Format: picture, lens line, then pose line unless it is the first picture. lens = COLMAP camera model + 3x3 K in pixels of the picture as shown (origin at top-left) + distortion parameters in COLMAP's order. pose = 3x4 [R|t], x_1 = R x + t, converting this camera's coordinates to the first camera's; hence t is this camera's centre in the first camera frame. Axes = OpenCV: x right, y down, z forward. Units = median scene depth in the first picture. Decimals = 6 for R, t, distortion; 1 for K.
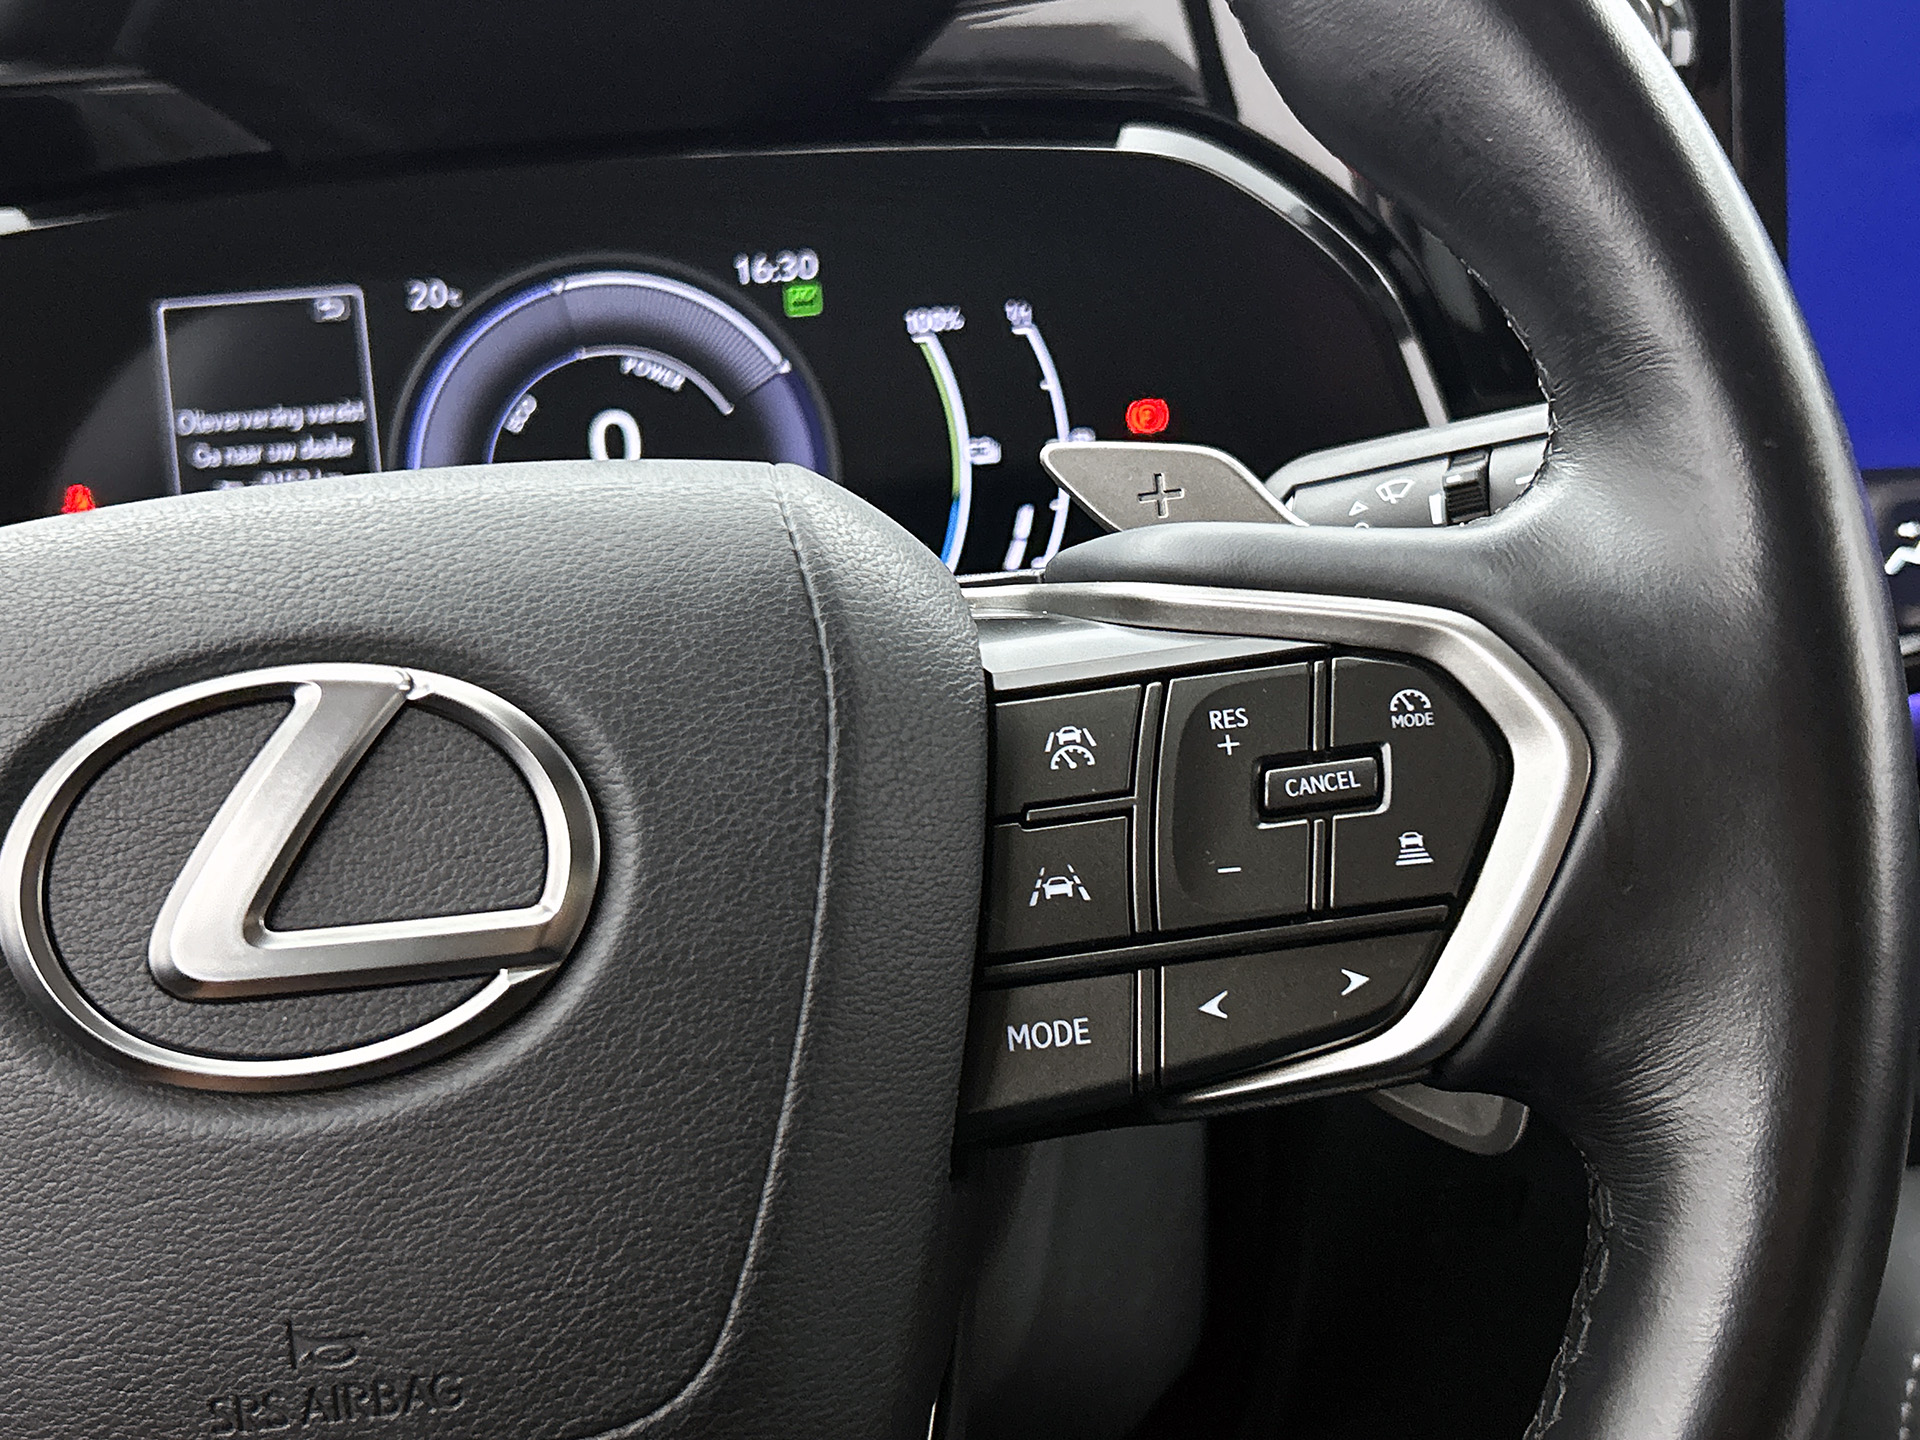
lens RADIAL K [[2572.3, 0, 987.5], [0, 2572.3, 701.1], [0, 0, 1]] dist [0.121614, 0.000000]
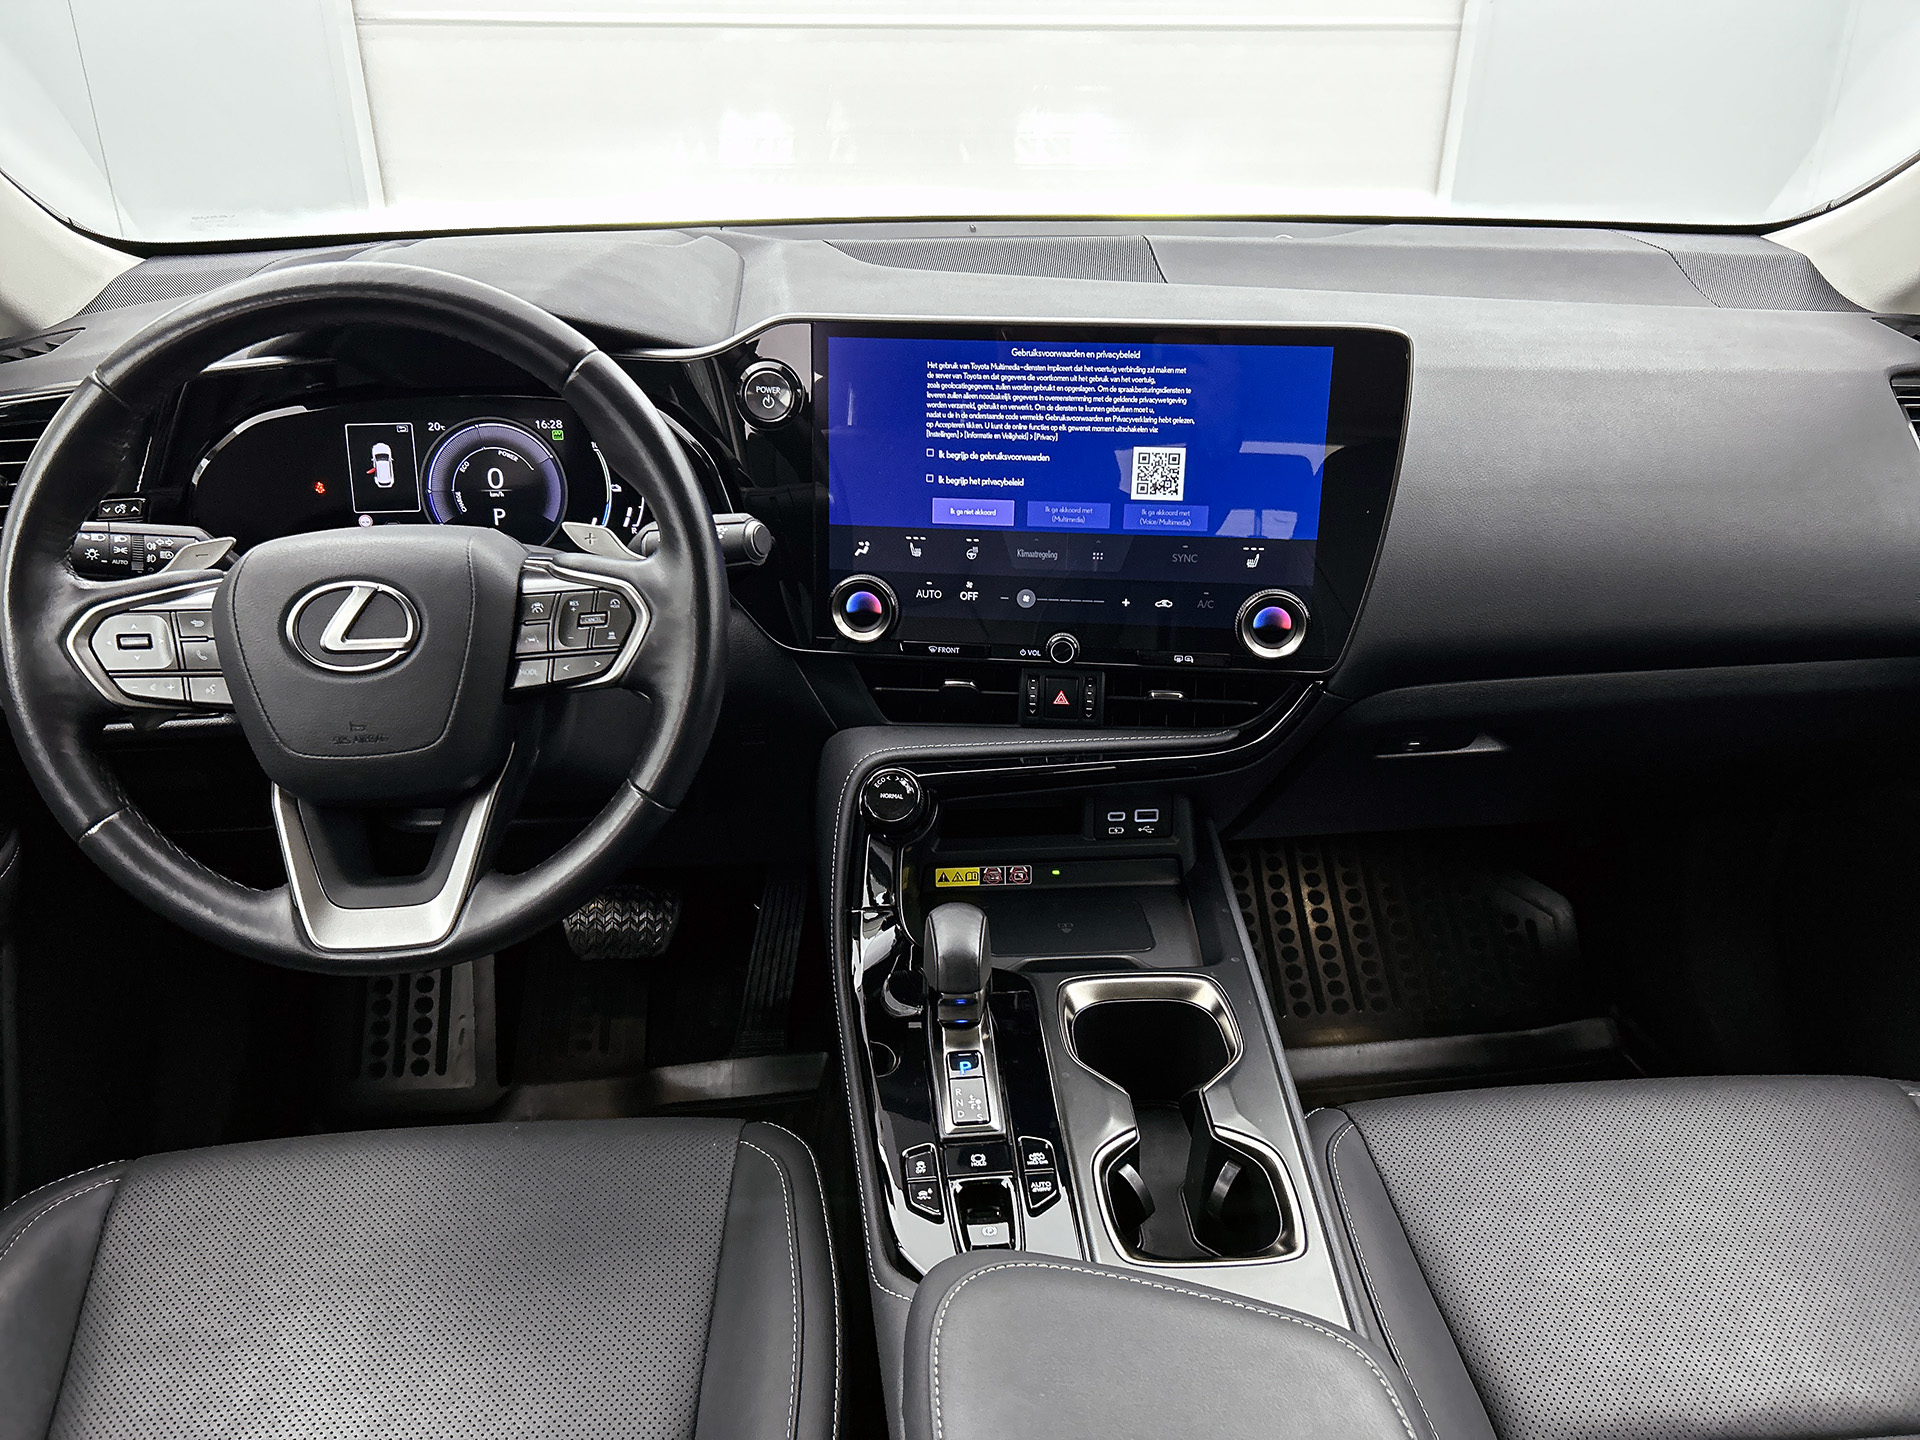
lens RADIAL K [[1494.2, 0, 964.4], [0, 1494.2, 714.5], [0, 0, 1]] dist [0.055931, -0.069472]
pose [[0.997097, 0.054639, 0.053027, 0.337348], [-0.061836, 0.987458, 0.145267, -0.117102], [-0.044424, -0.148124, 0.987971, -0.847579]]
